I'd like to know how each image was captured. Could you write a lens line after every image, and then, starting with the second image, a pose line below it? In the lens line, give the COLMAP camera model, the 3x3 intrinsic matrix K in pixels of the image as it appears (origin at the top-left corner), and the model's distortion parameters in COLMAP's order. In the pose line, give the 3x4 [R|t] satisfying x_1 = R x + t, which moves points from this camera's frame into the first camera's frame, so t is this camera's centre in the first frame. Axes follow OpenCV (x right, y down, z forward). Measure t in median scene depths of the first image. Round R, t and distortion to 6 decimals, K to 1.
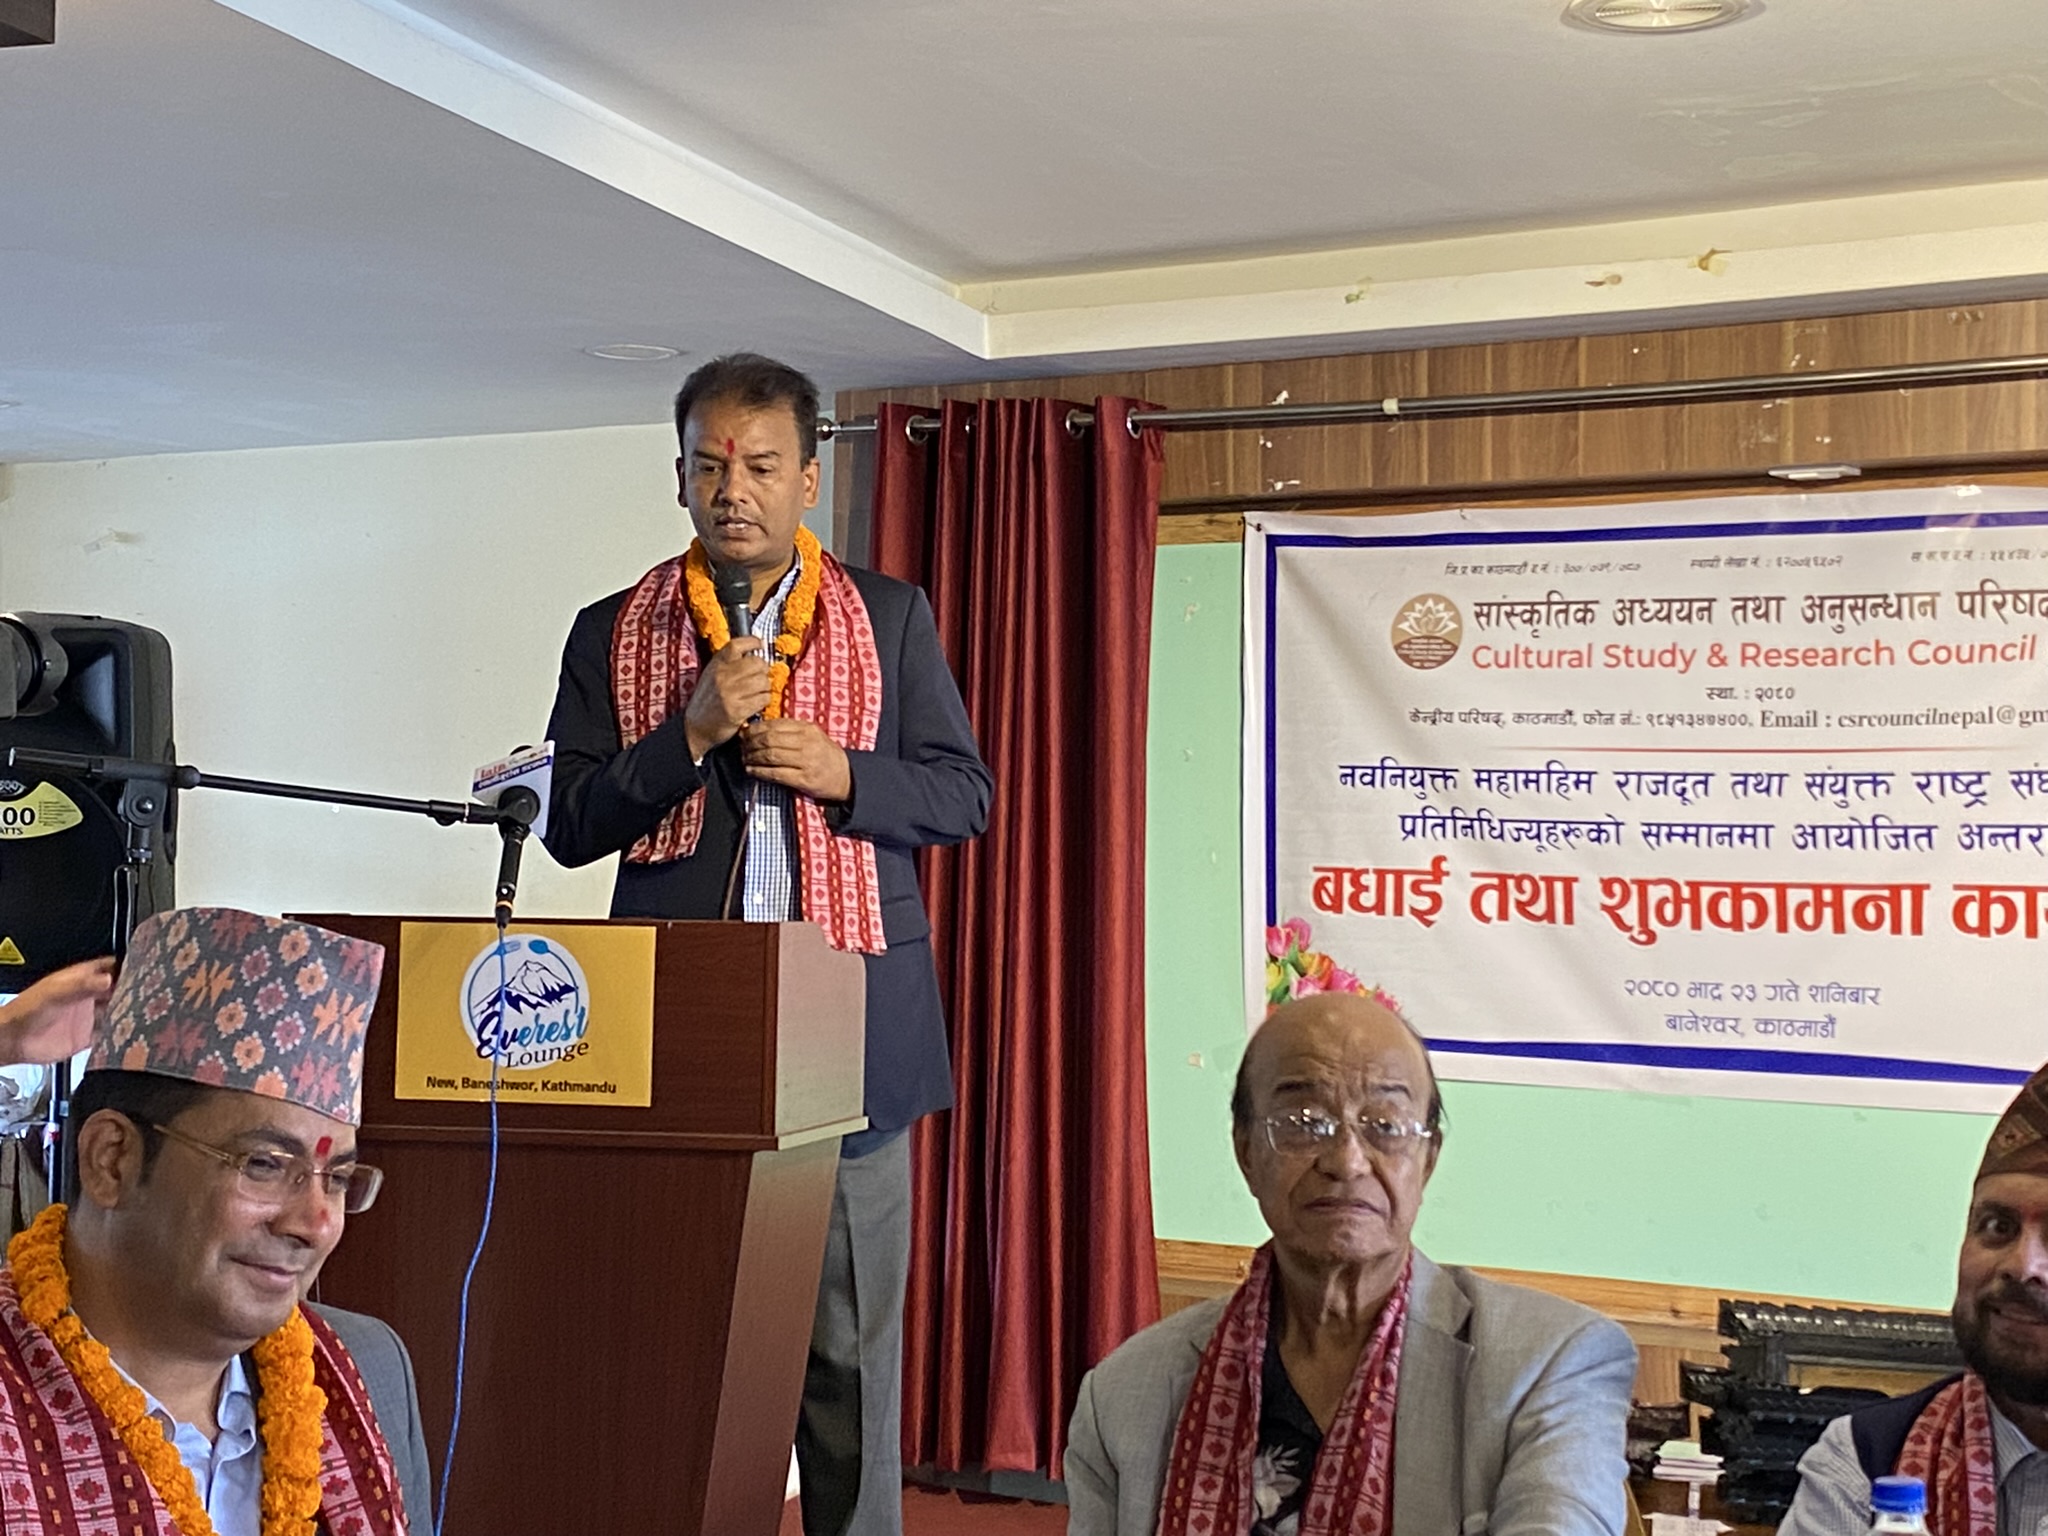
lens RADIAL K [[3433.7, 0, 1027.9], [0, 3433.7, 727.1], [0, 0, 1]] dist [0.235427, -0.888046]
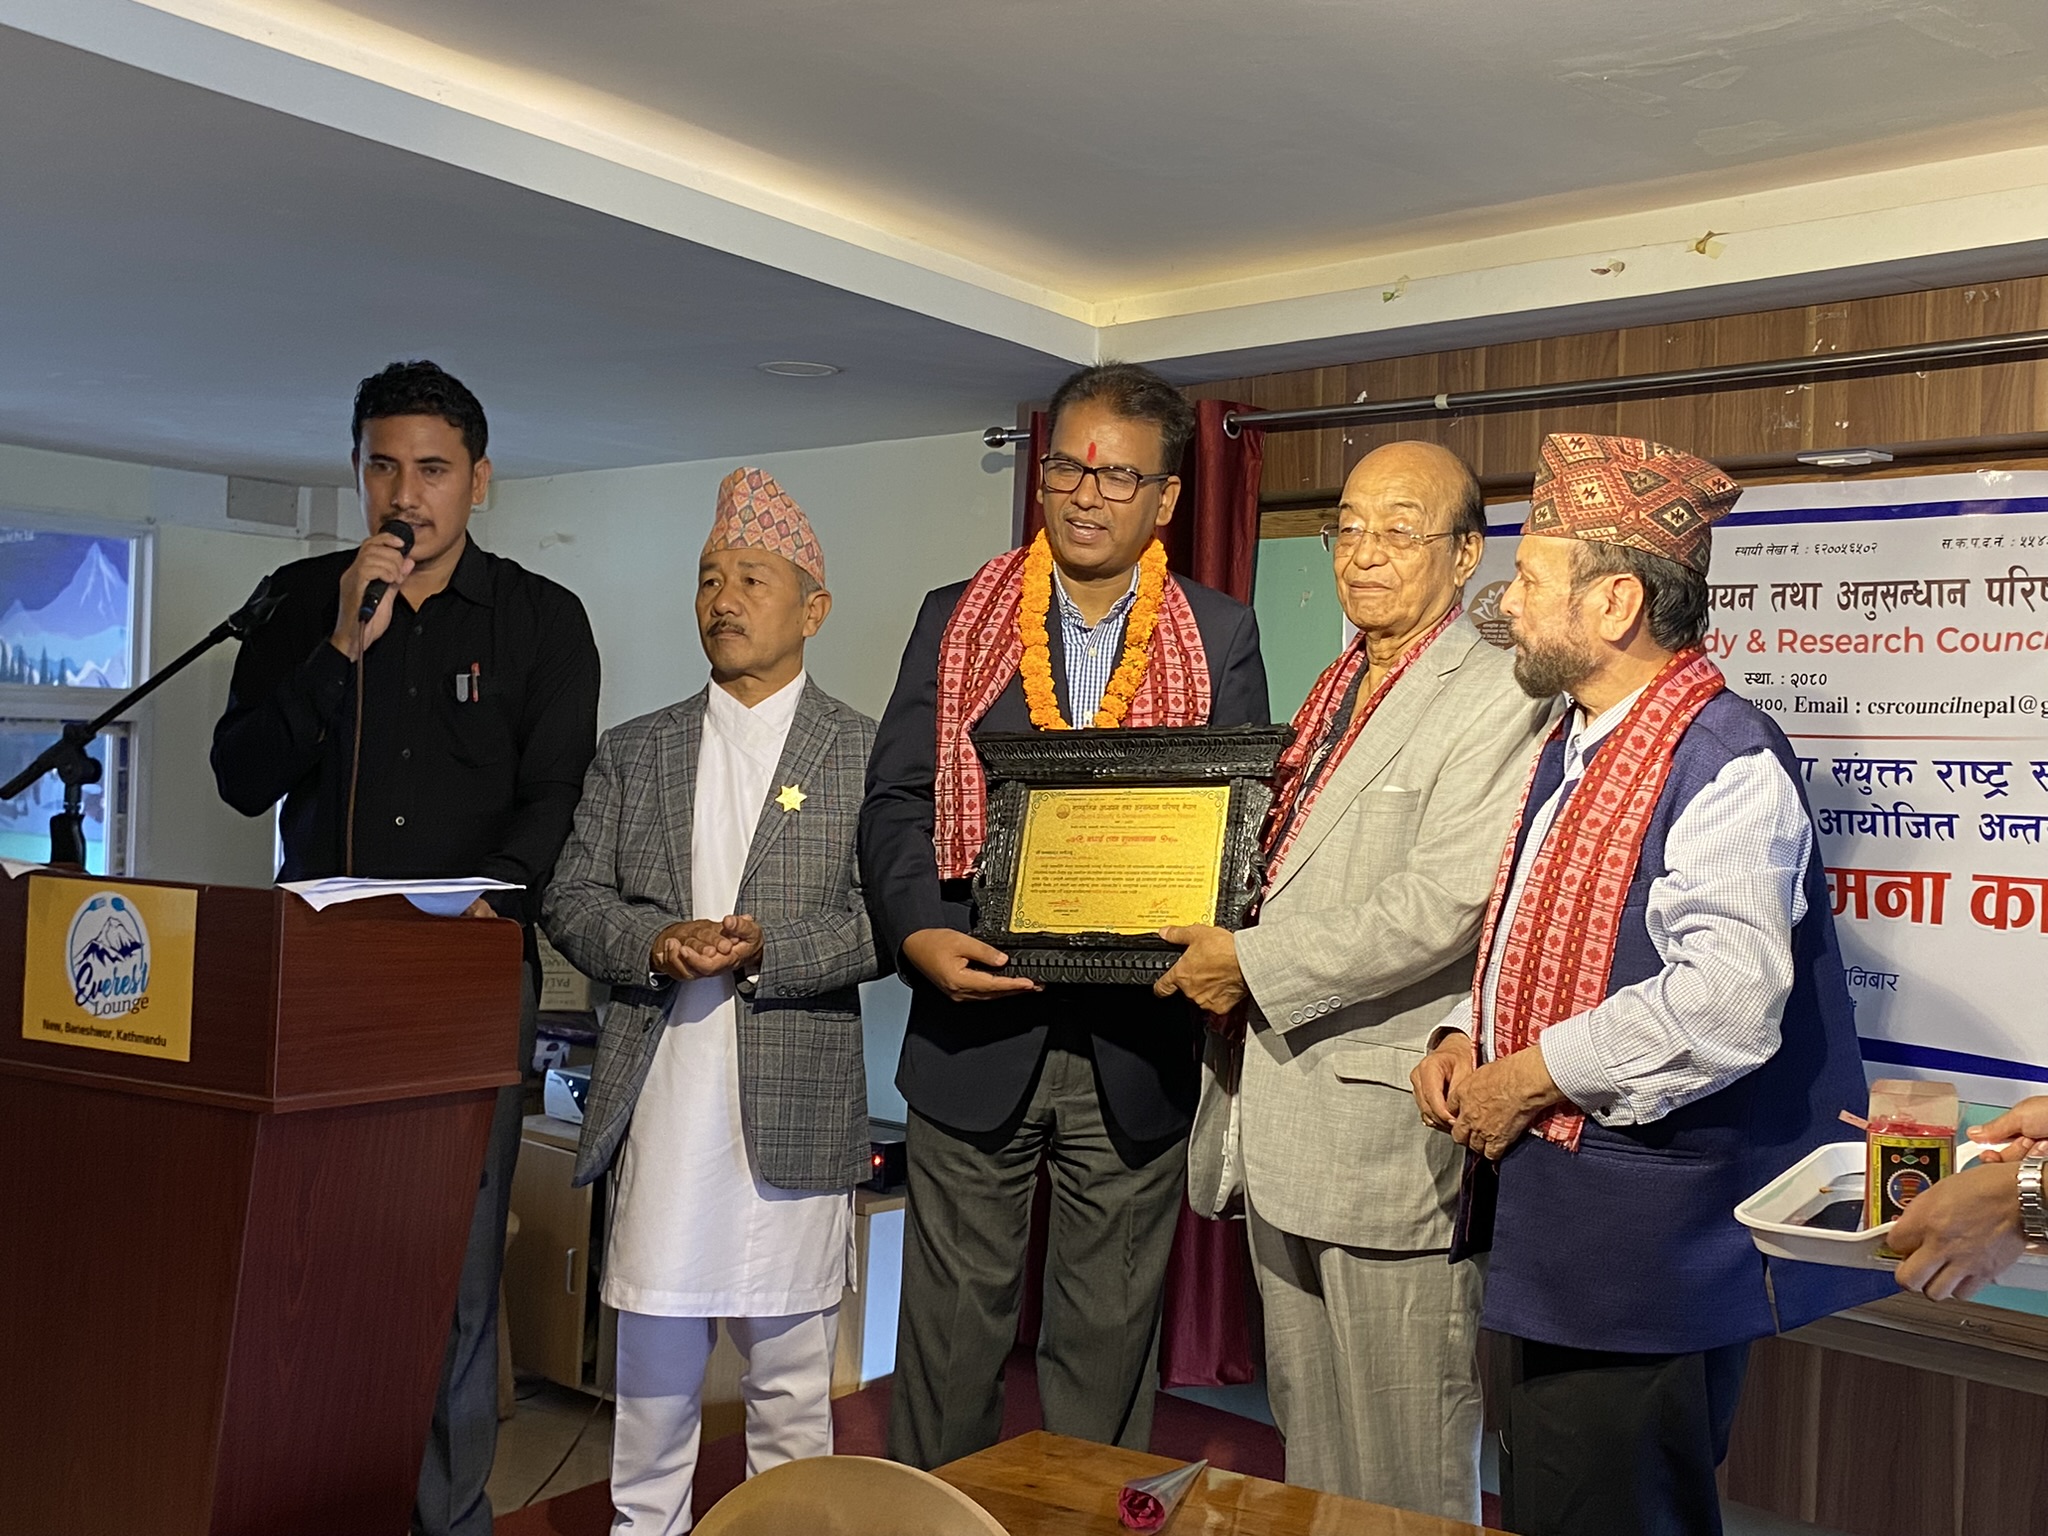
lens RADIAL K [[2415.8, 0, 1030.1], [0, 2415.8, 776.8], [0, 0, 1]] dist [0.171067, -0.554139]
pose [[0.964711, 0.023624, -0.262248, 0.181903], [-0.013860, 0.999142, 0.039019, -0.005857], [0.262945, -0.034007, 0.964211, 0.247417]]
